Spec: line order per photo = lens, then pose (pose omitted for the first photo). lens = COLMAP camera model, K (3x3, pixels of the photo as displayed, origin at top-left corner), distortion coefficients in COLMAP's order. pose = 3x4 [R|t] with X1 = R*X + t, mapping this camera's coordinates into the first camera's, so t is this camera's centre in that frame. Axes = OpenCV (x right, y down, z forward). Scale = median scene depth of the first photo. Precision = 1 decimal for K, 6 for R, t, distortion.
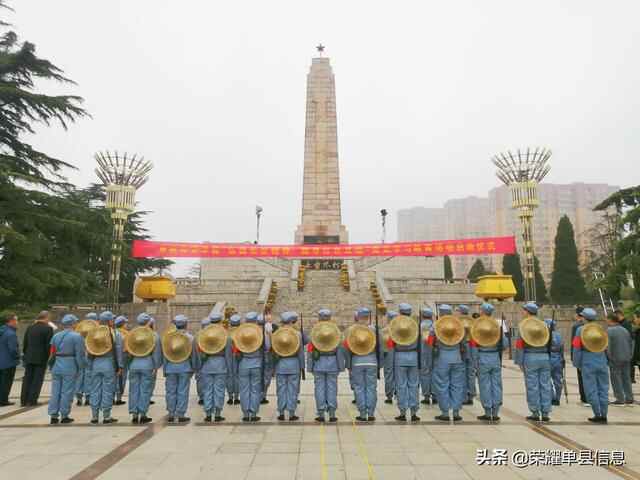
lens RADIAL K [[502.9, 0, 319.5], [0, 502.9, 237.0], [0, 0, 1]] dist [-0.002416, 0.057588]
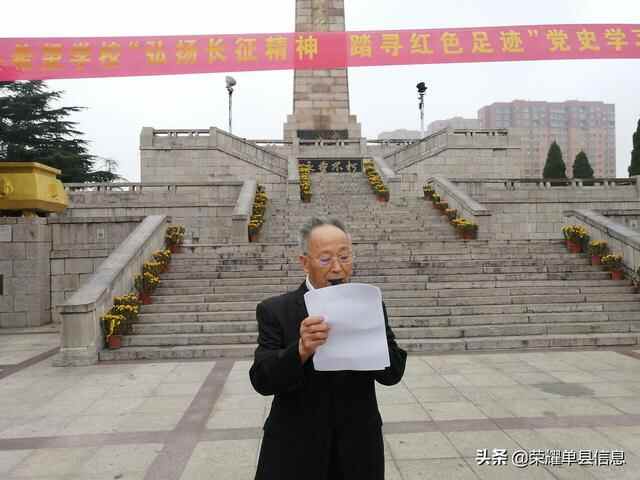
lens RADIAL K [[502.9, 0, 319.5], [0, 502.9, 237.0], [0, 0, 1]] dist [-0.002416, 0.057588]
pose [[0.998682, -0.010657, 0.050213, -0.039265], [0.003463, 0.989970, 0.141235, 0.049742], [-0.051215, -0.140875, 0.988702, 0.311652]]
